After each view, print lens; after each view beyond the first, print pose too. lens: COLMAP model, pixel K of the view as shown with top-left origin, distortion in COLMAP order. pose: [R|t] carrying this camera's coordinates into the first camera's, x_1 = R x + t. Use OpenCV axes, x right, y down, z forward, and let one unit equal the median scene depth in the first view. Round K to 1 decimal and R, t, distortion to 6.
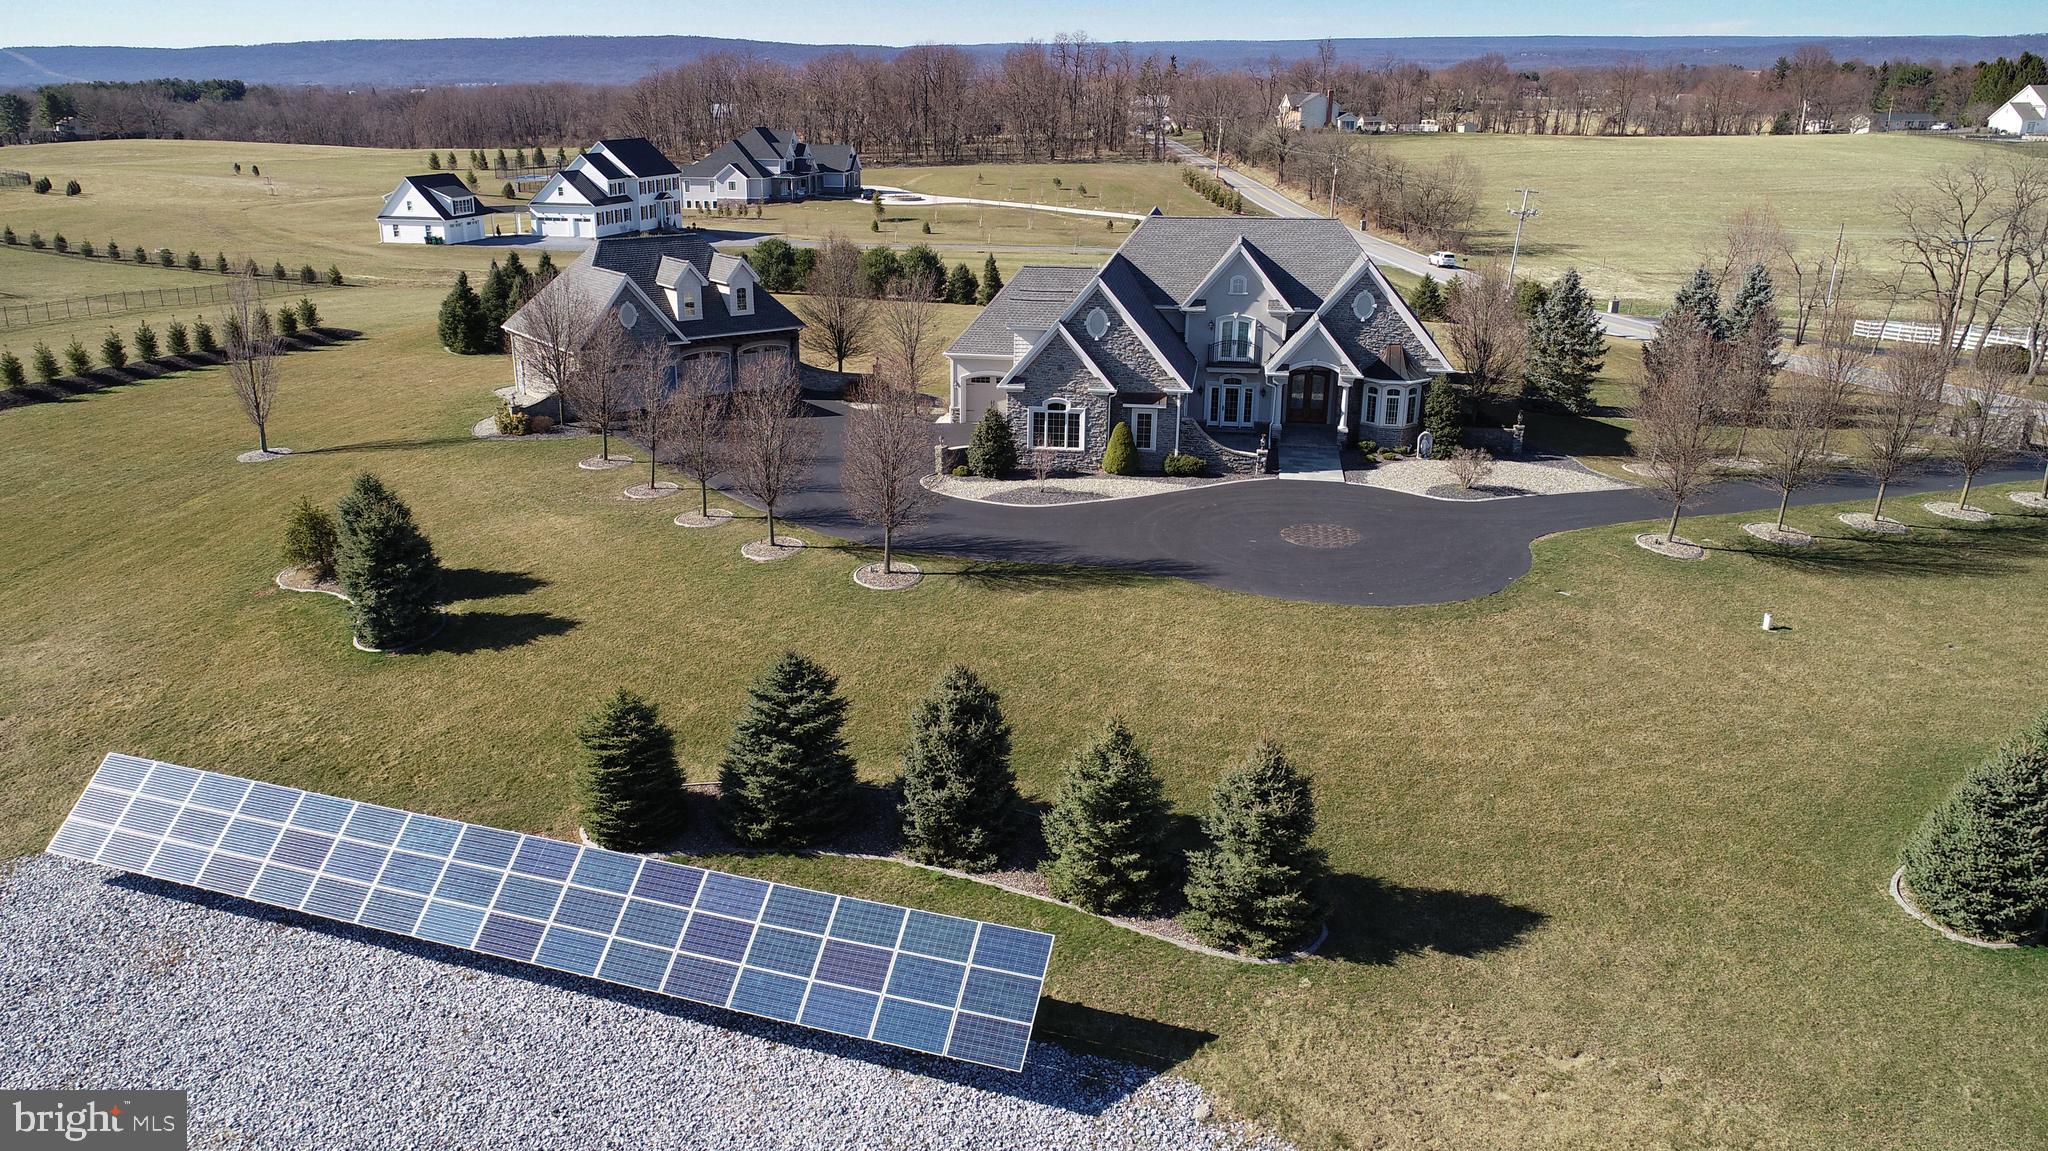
lens RADIAL K [[1511.2, 0, 933.5], [0, 1511.2, 579.3], [0, 0, 1]] dist [-0.001379, -0.000597]
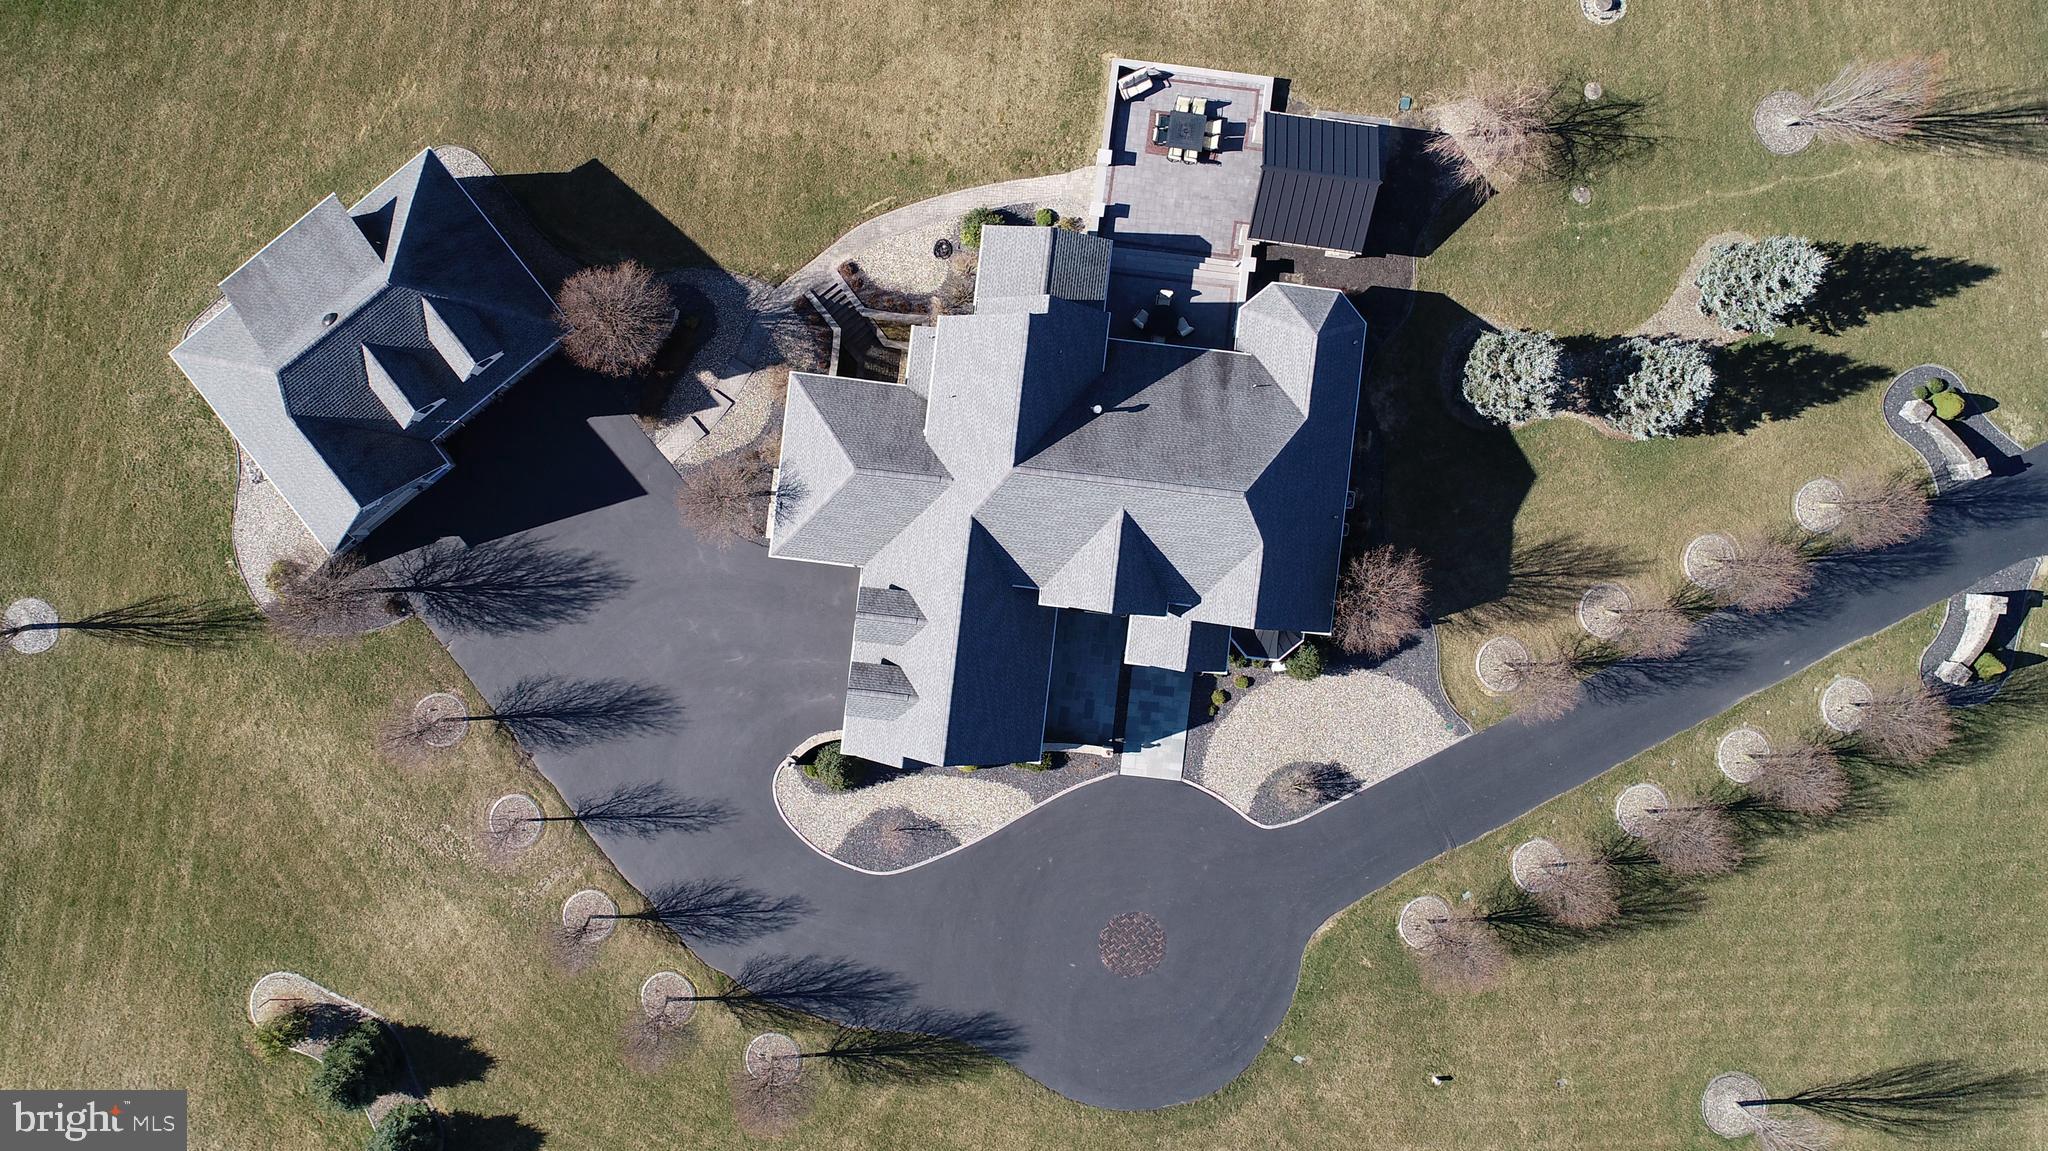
lens RADIAL K [[1655.4, 0, 930.6], [0, 1655.4, 511.4], [0, 0, 1]] dist [-0.005660, 0.005817]
pose [[0.996608, -0.082281, 0.001695, 0.103803], [0.024498, 0.316250, 0.948359, -1.116303], [-0.078568, -0.945101, 0.317193, 0.758563]]
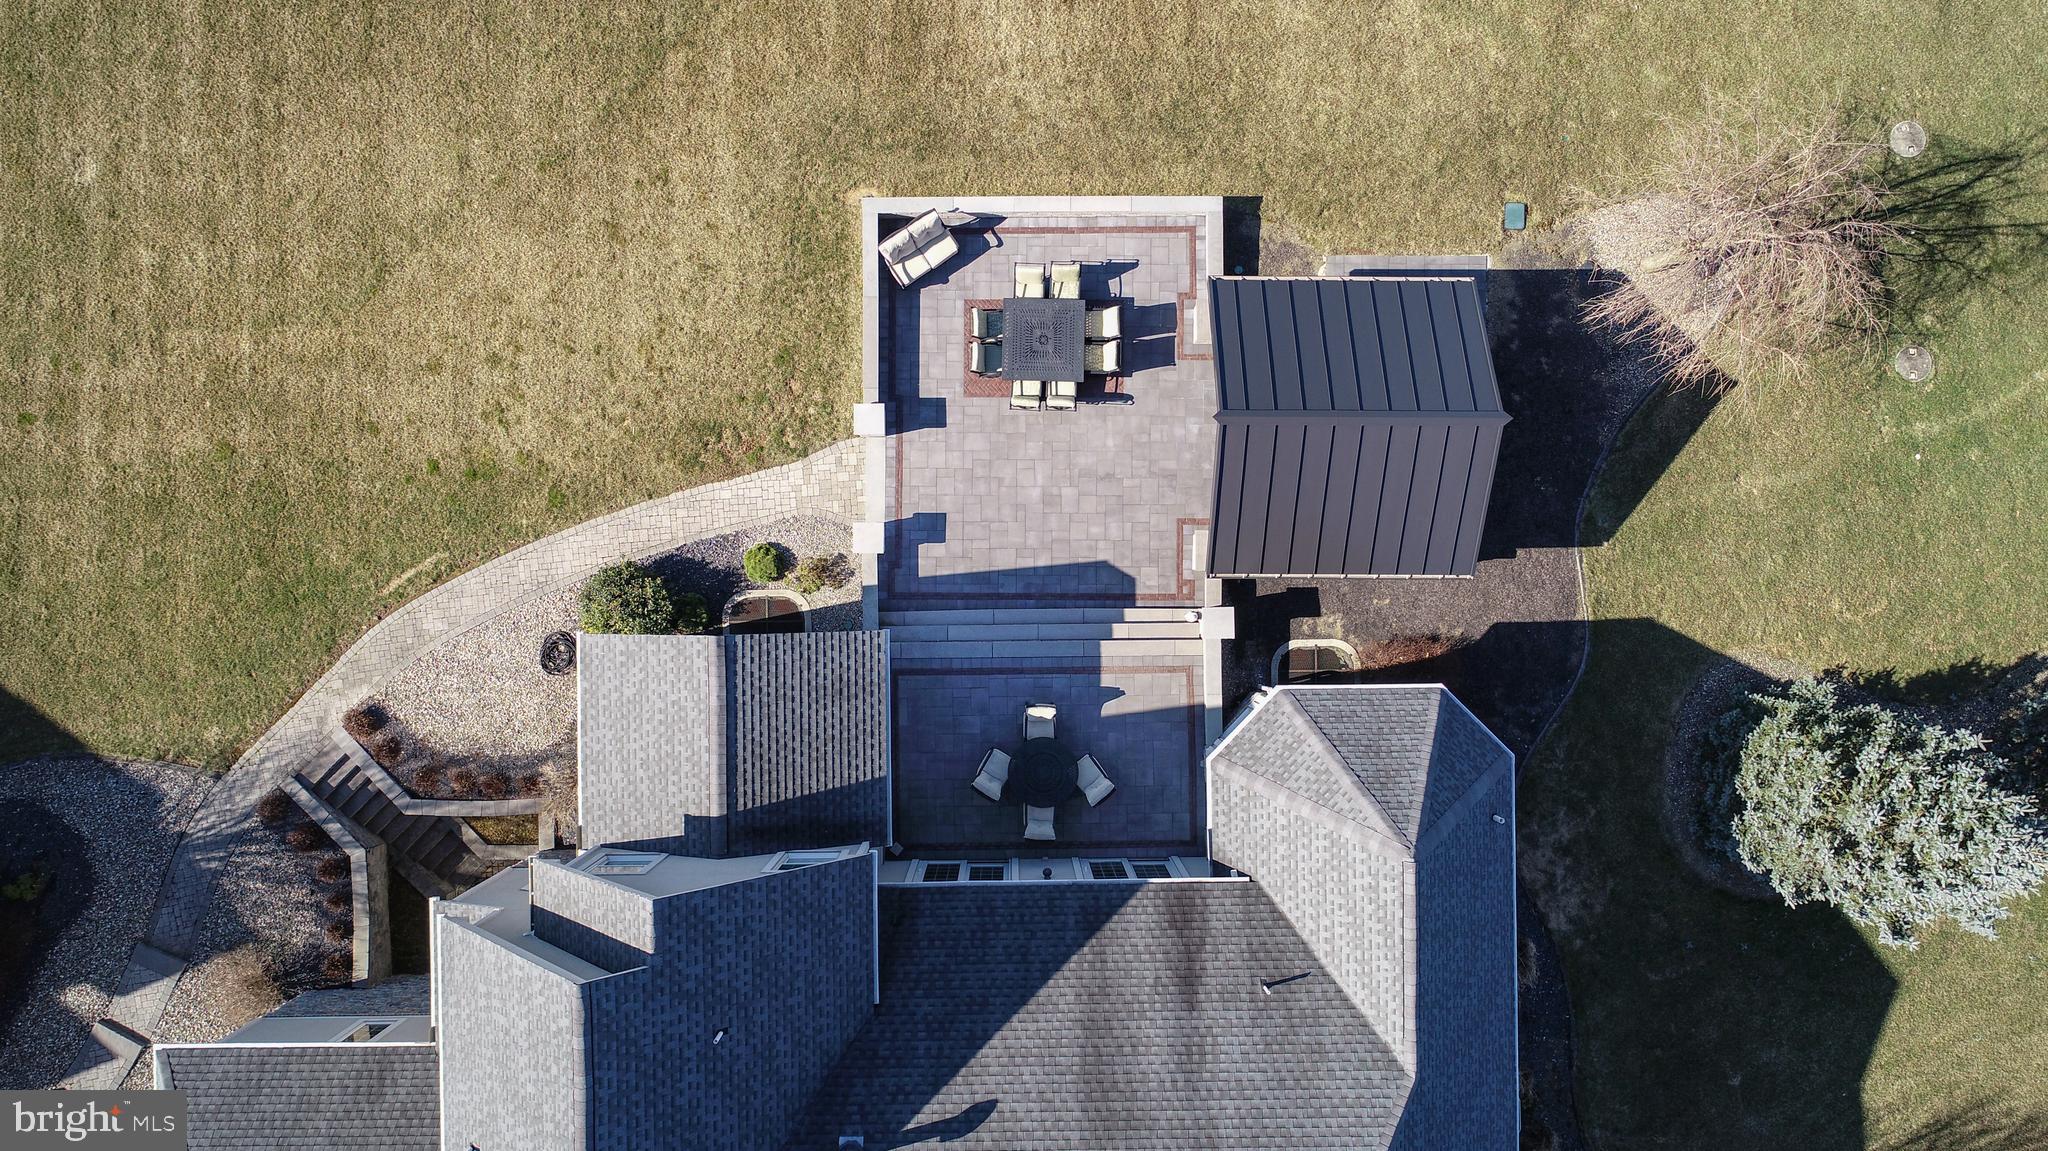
lens RADIAL K [[1374.7, 0, 1016.9], [0, 1374.7, 568.5], [0, 0, 1]] dist [-0.001558, -0.001274]
pose [[0.978354, -0.206867, 0.005506, 0.260198], [0.061229, 0.314787, 0.947185, -0.556729], [-0.197674, -0.926345, 0.320639, 1.114253]]
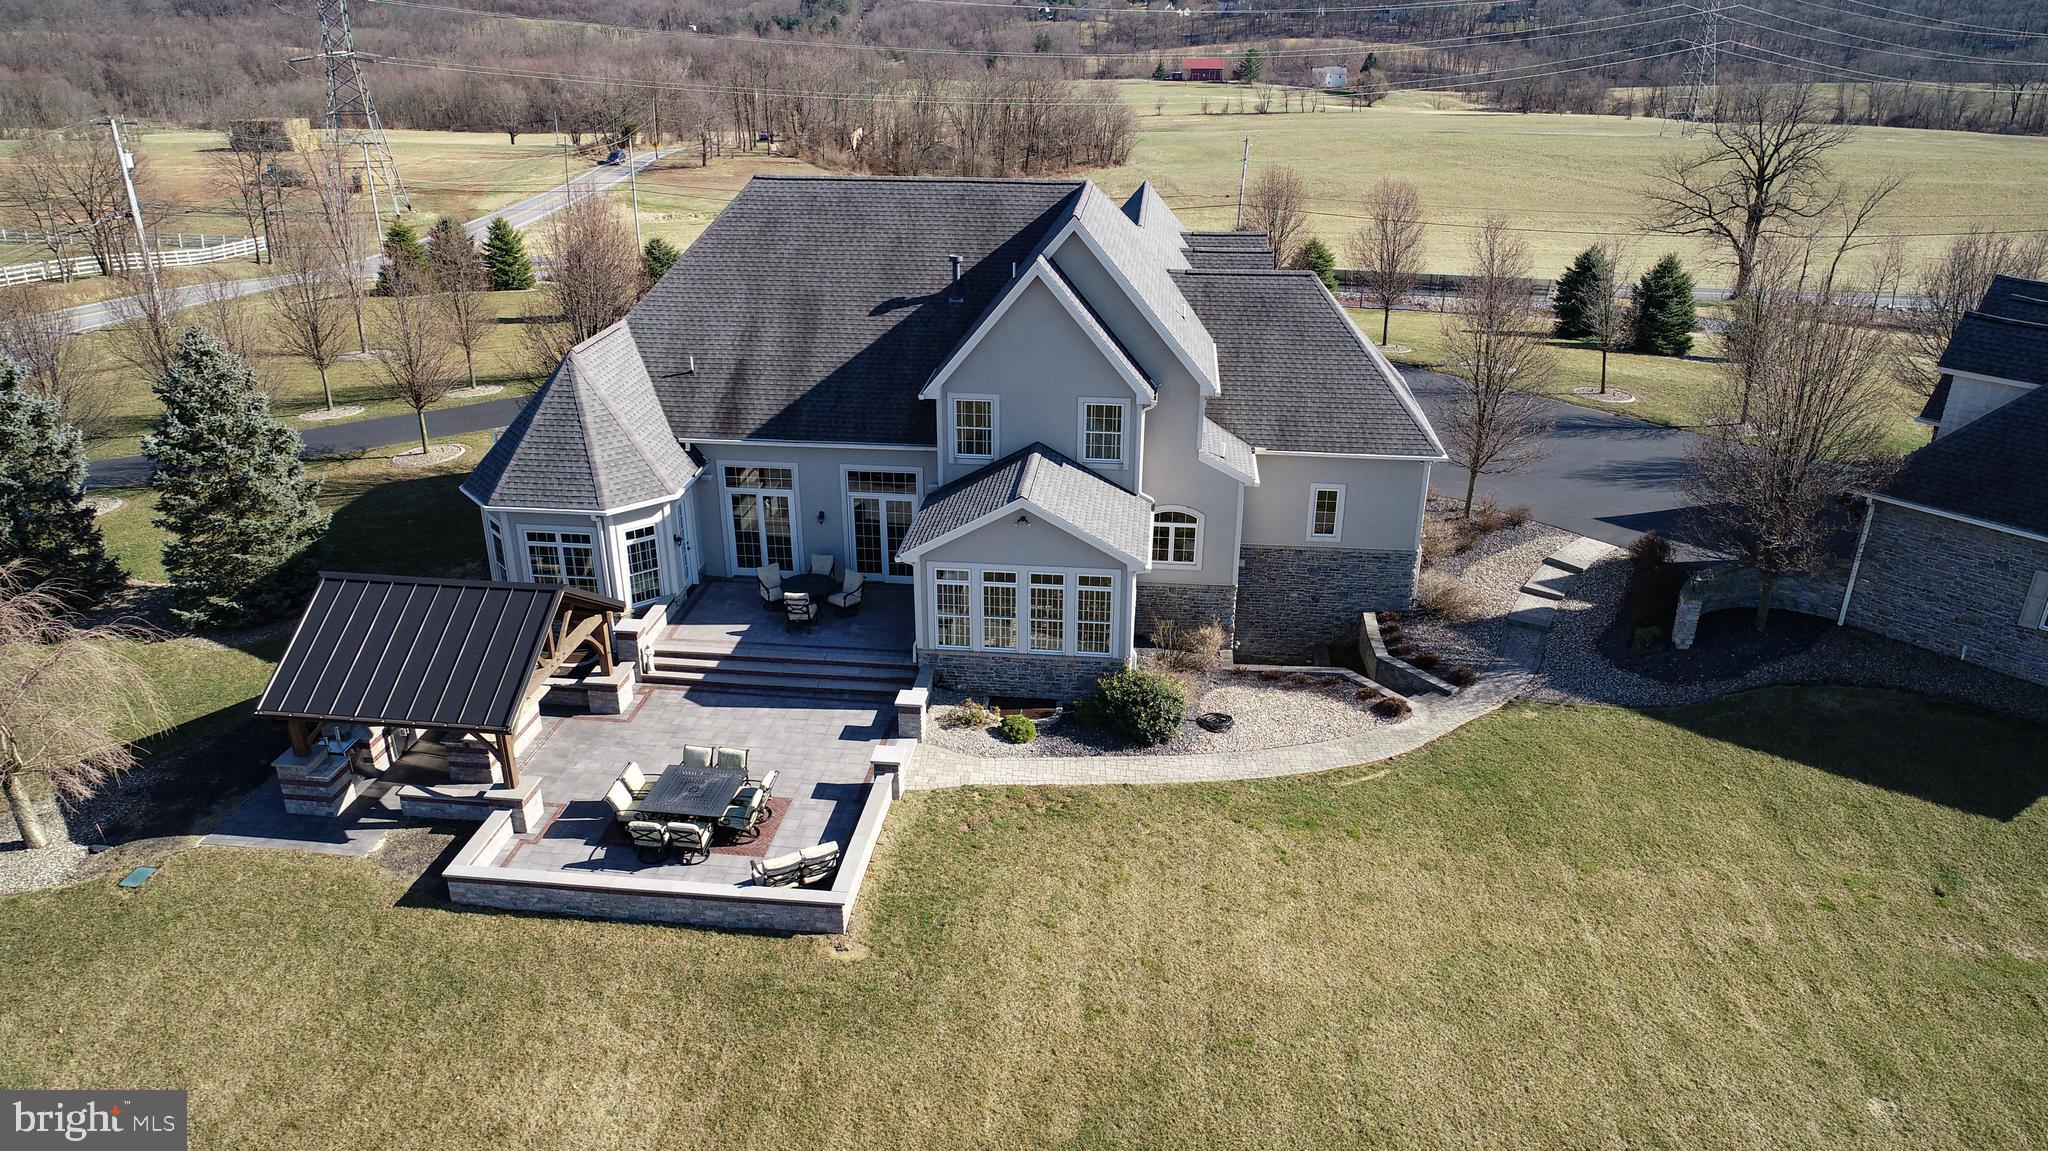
lens RADIAL K [[1374.7, 0, 1020.1], [0, 1374.7, 570.8], [0, 0, 1]] dist [-0.001558, -0.001274]
pose [[-0.995828, 0.034345, -0.084539, 0.224783], [-0.031105, 0.743203, 0.668342, -0.506386], [0.085784, 0.668184, -0.739034, 1.534785]]
